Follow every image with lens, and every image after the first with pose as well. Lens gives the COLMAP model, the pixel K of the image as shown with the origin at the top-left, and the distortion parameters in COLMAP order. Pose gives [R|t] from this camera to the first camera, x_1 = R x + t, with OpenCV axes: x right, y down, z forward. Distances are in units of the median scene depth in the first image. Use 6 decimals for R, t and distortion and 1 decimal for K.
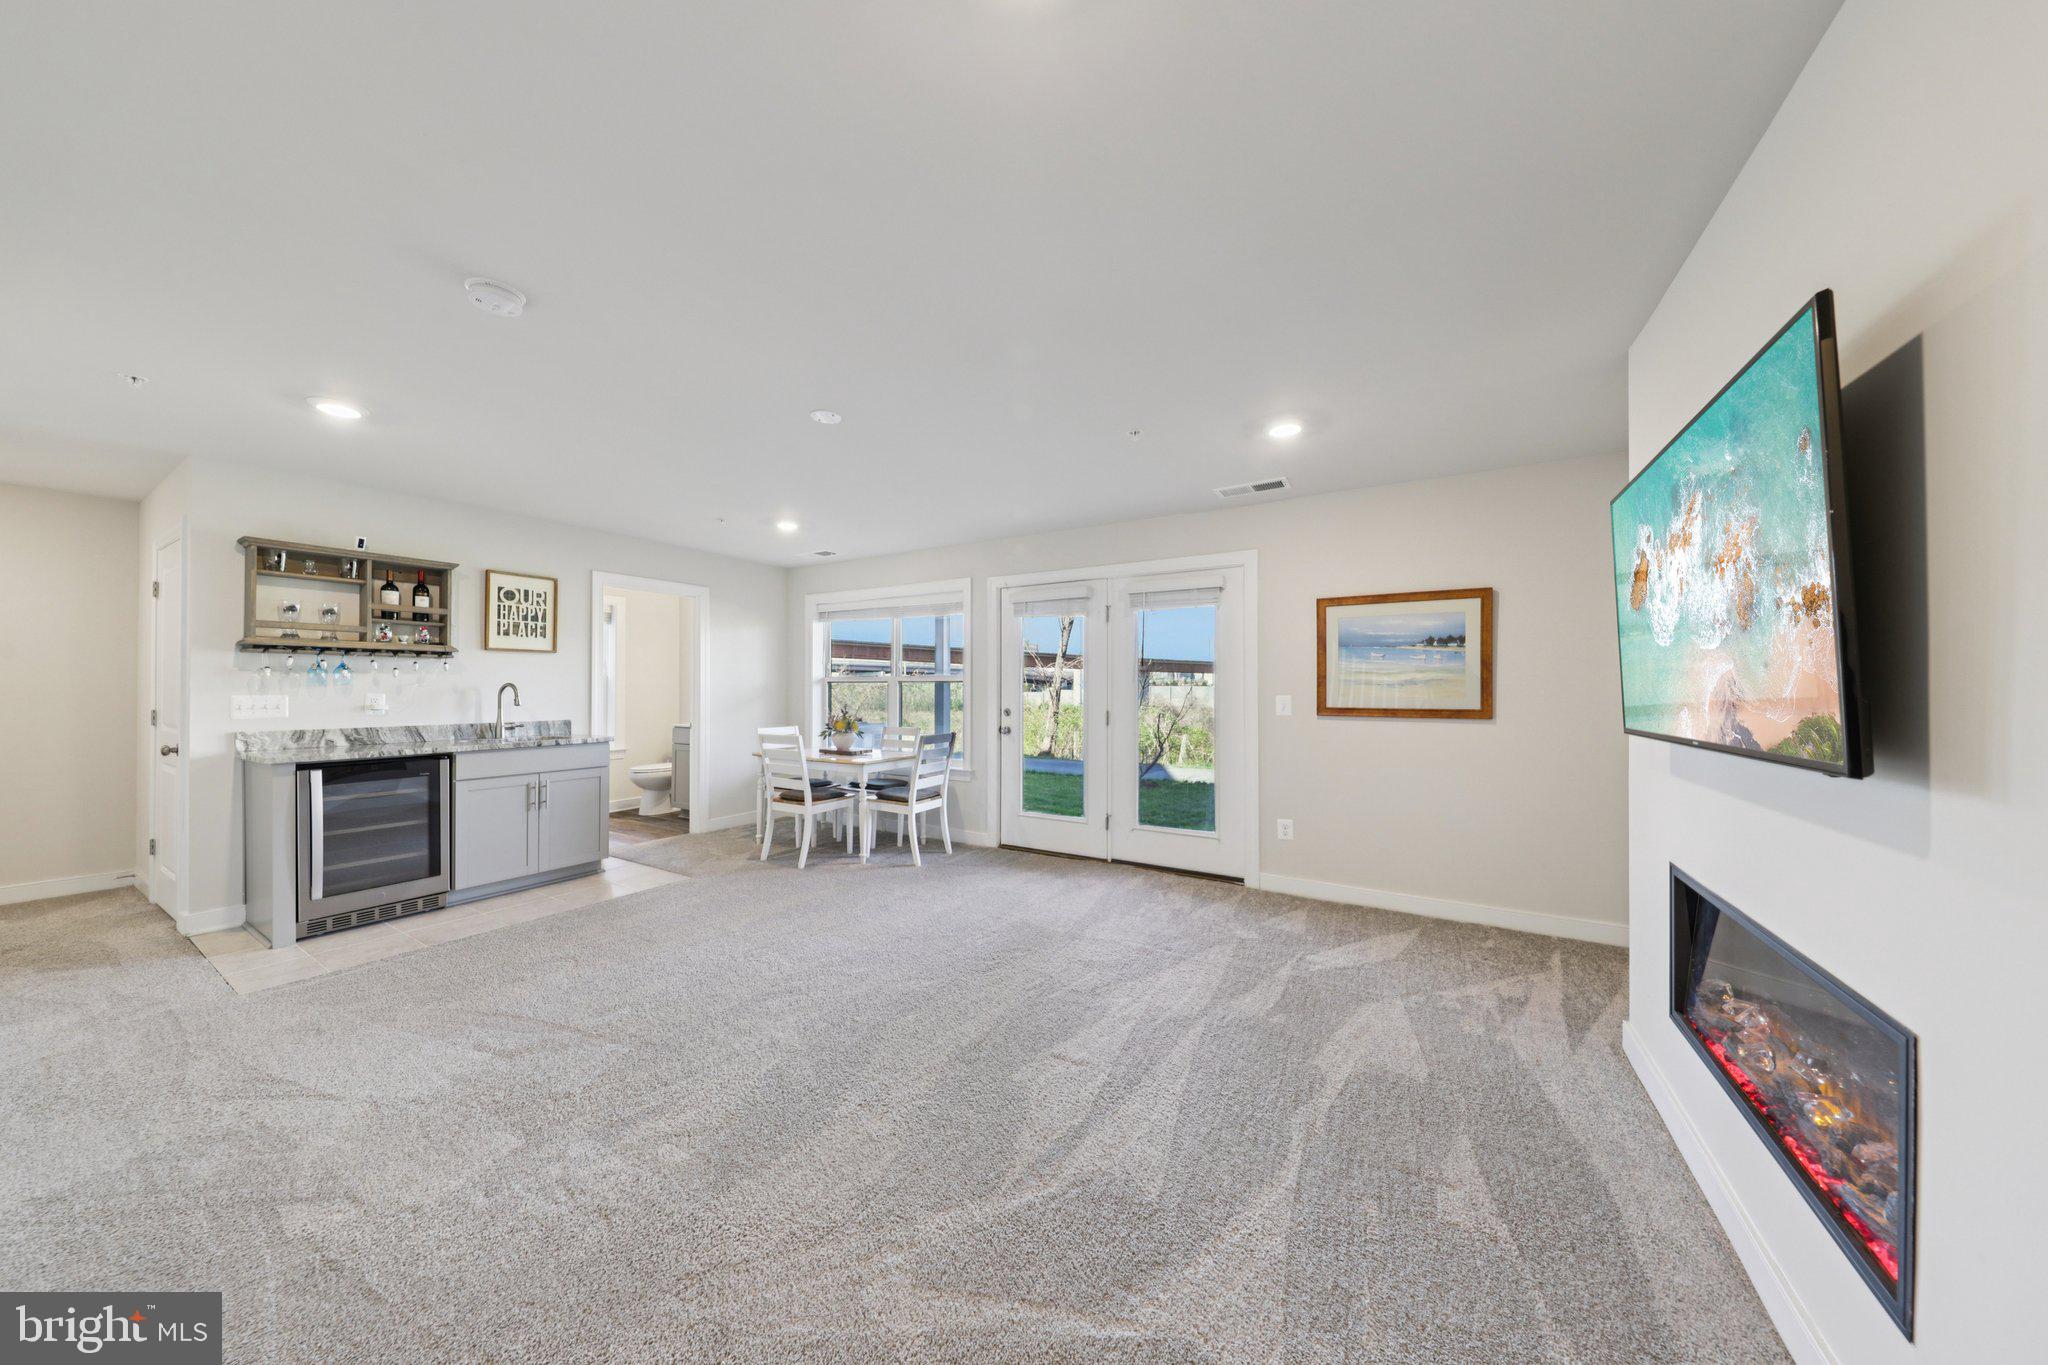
lens RADIAL K [[650.6, 0, 1025.1], [0, 650.6, 680.5], [0, 0, 1]] dist [-0.002178, -0.001015]
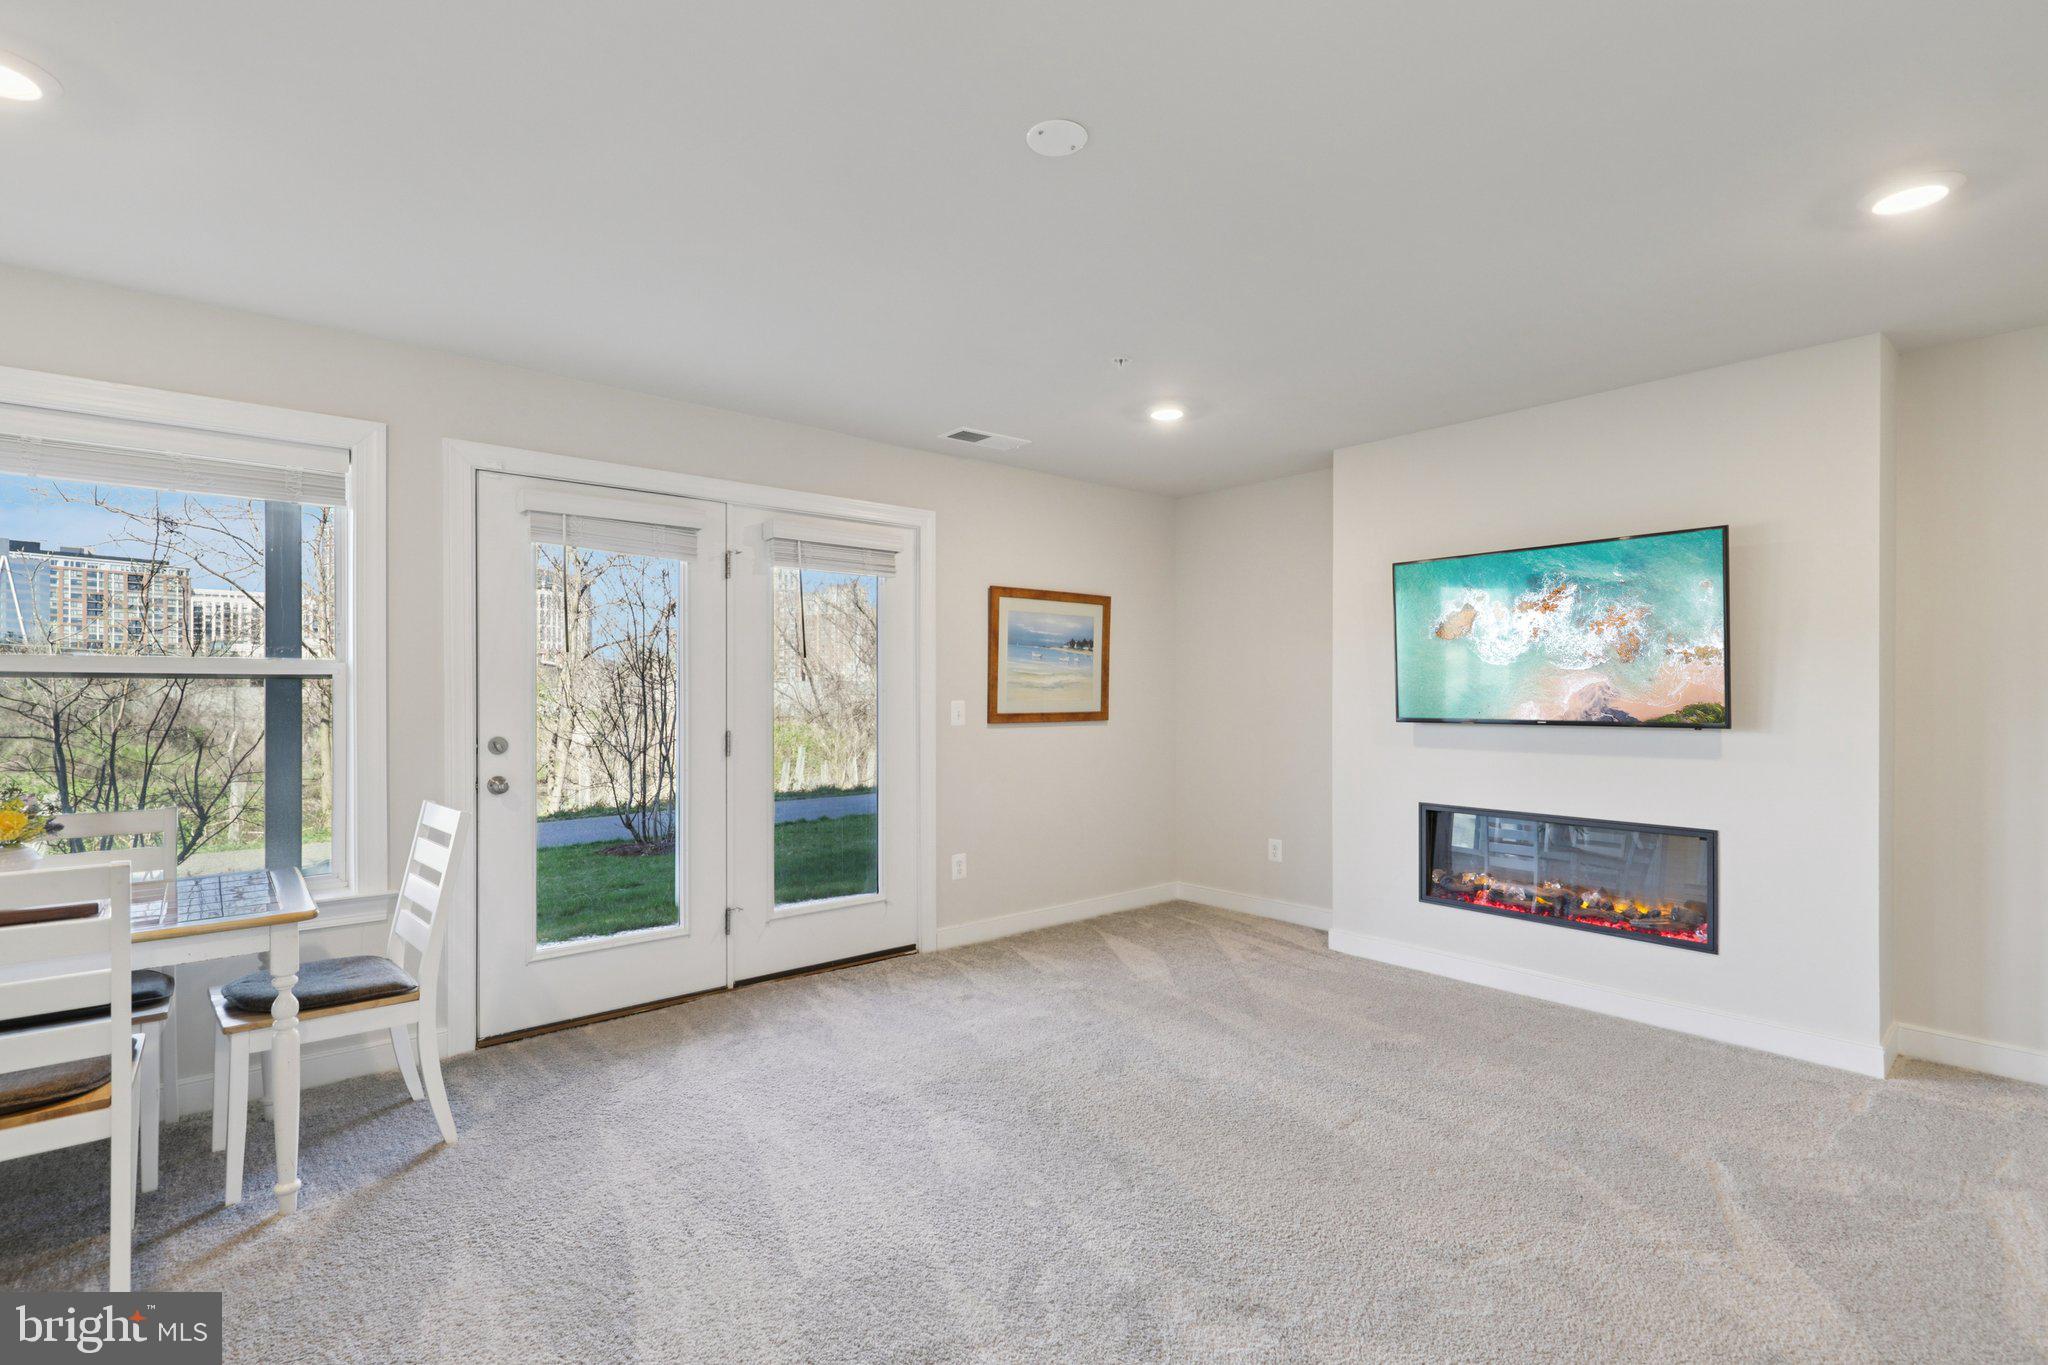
lens RADIAL K [[946.2, 0, 1022.2], [0, 946.2, 688.6], [0, 0, 1]] dist [0.015484, -0.001603]
pose [[0.316066, -0.000487, 0.948737, -0.661603], [-0.009534, 0.999948, 0.003689, 0.003104], [-0.948689, -0.010212, 0.316045, 0.533559]]
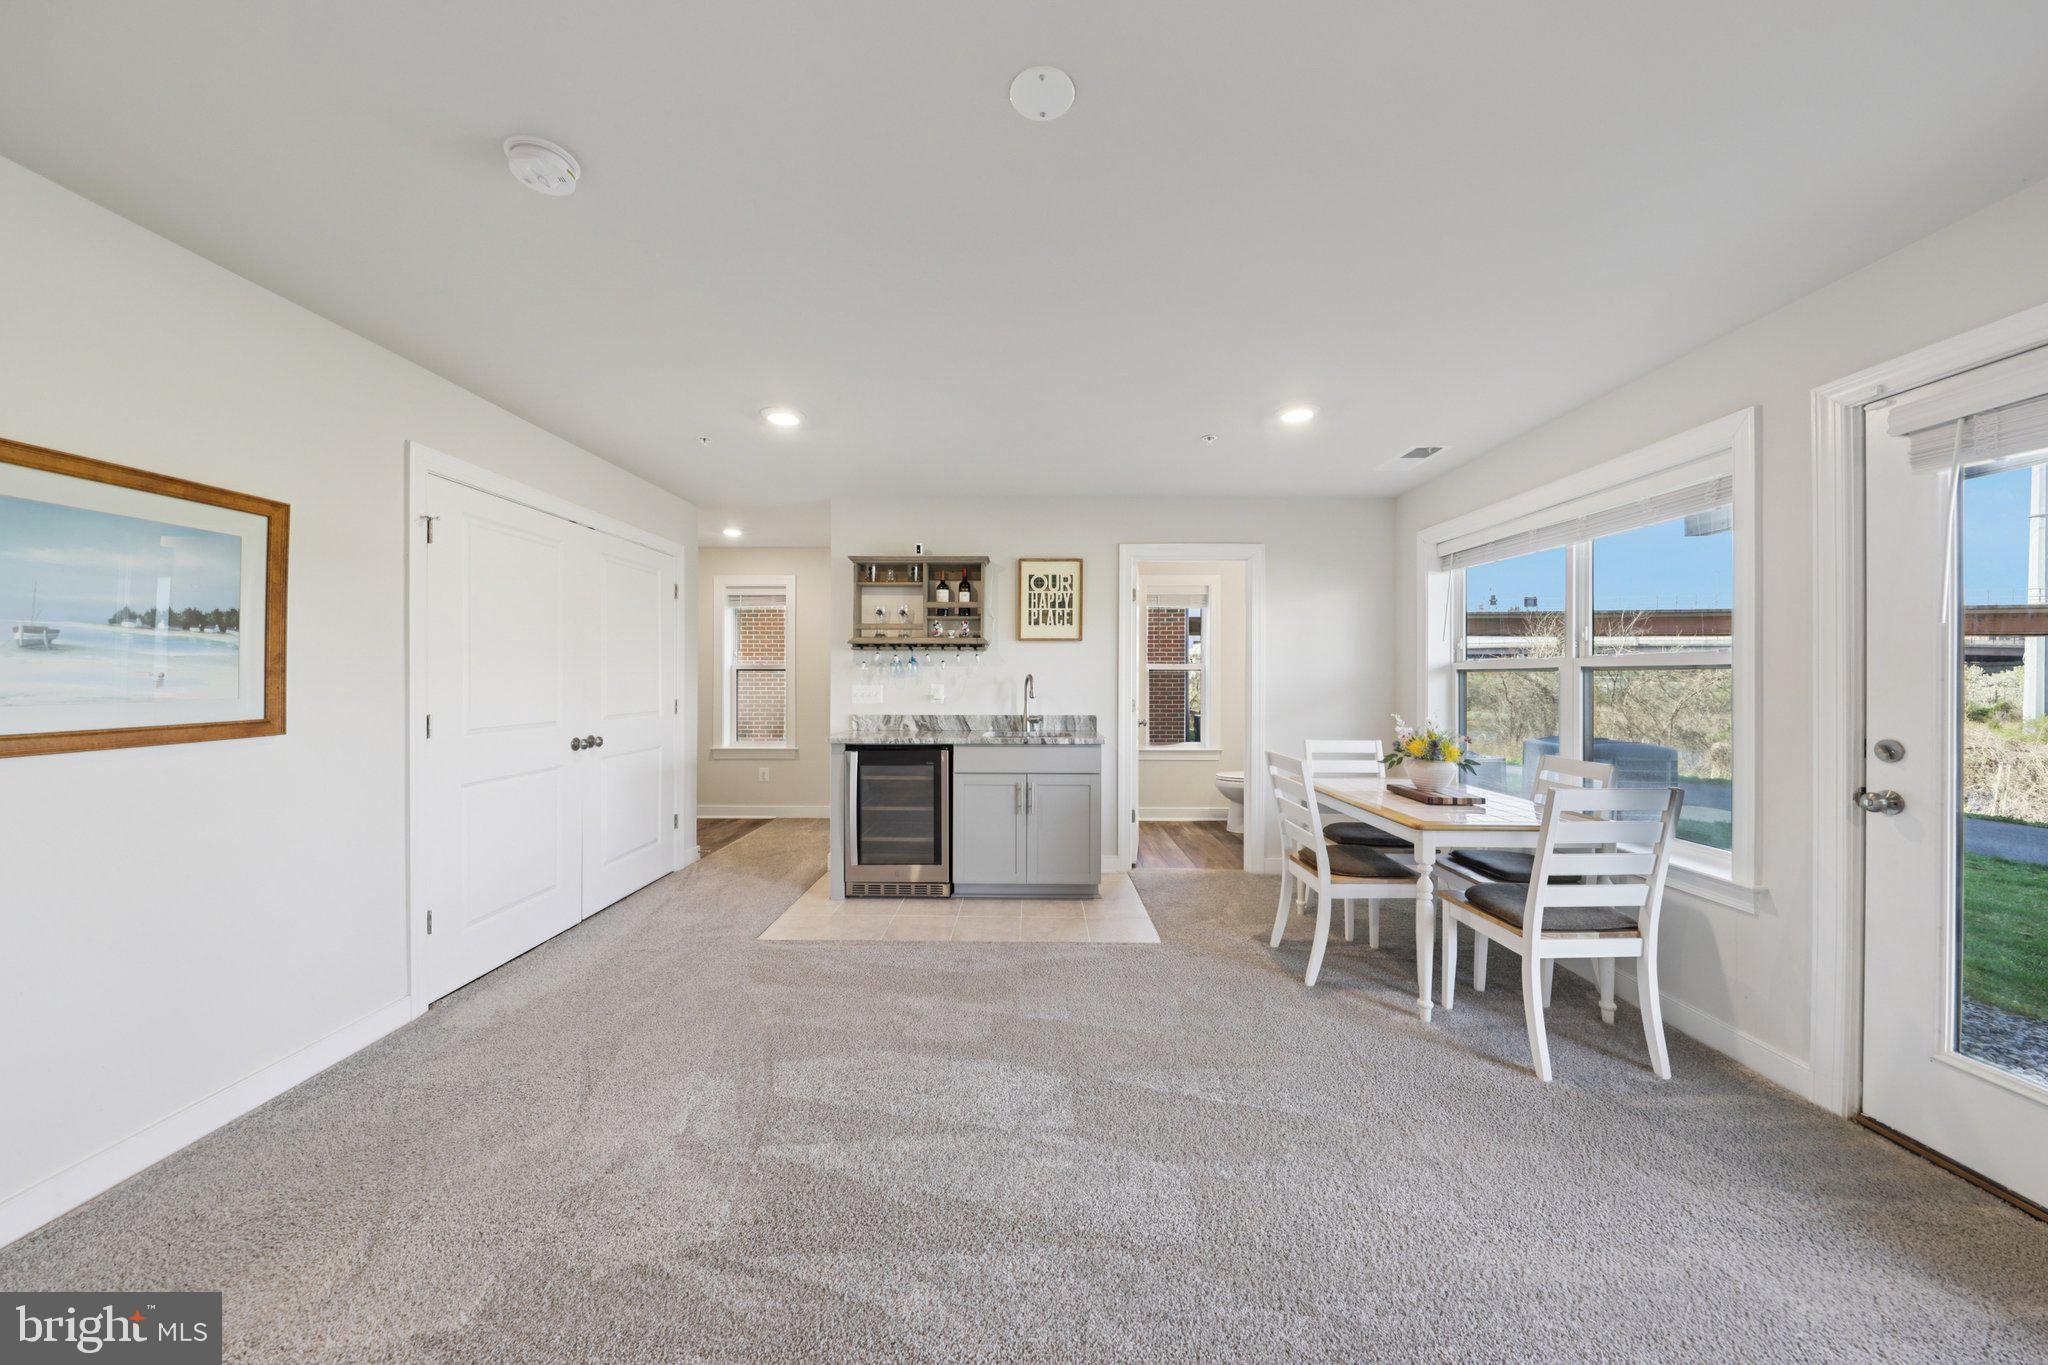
lens RADIAL K [[694.7, 0, 1016.7], [0, 694.7, 675.6], [0, 0, 1]] dist [0.005820, -0.001131]
pose [[0.495357, -0.002508, -0.868686, 0.081641], [0.008742, 0.999960, 0.002098, 0.003534], [0.868645, -0.008634, 0.495359, 0.489856]]
